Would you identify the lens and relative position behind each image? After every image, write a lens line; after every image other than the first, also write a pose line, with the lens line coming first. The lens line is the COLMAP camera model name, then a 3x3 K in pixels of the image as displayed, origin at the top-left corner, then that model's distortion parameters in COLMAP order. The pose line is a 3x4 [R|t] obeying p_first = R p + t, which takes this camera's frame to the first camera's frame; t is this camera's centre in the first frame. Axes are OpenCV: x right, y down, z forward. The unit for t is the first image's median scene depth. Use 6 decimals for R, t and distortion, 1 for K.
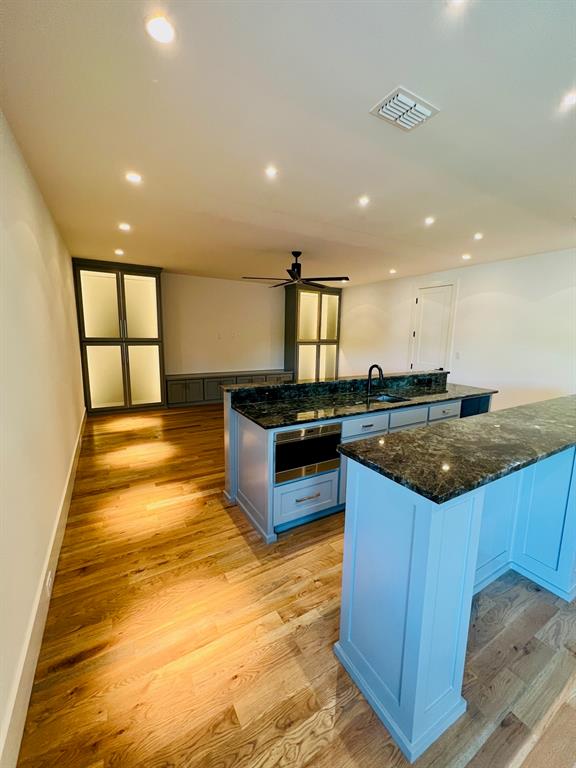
lens RADIAL K [[306.8, 0, 288.5], [0, 306.8, 379.1], [0, 0, 1]] dist [0.001282, 0.000082]
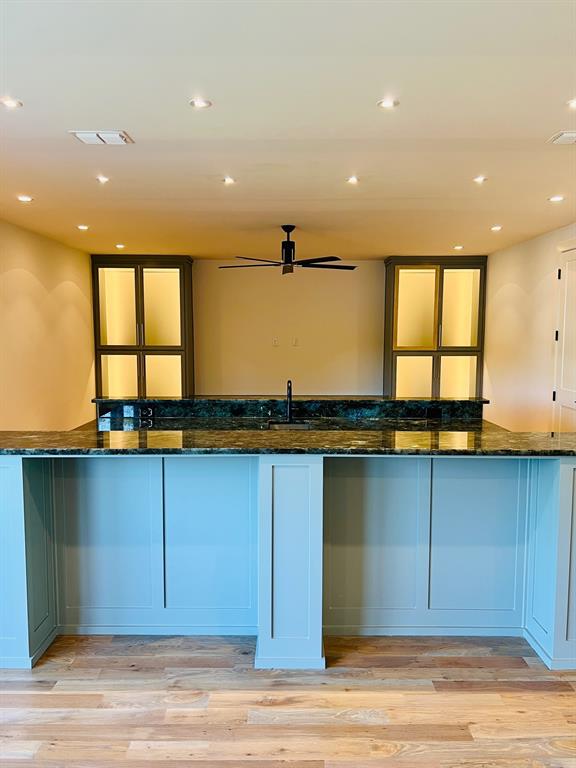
lens RADIAL K [[573.5, 0, 288.0], [0, 573.5, 384.0], [0, 0, 1]] dist [0.070637, -0.080338]
pose [[0.862037, 0.029956, -0.505959, 0.594712], [-0.063152, 0.996821, -0.048579, 0.017027], [0.502896, 0.073830, 0.861188, -0.110978]]
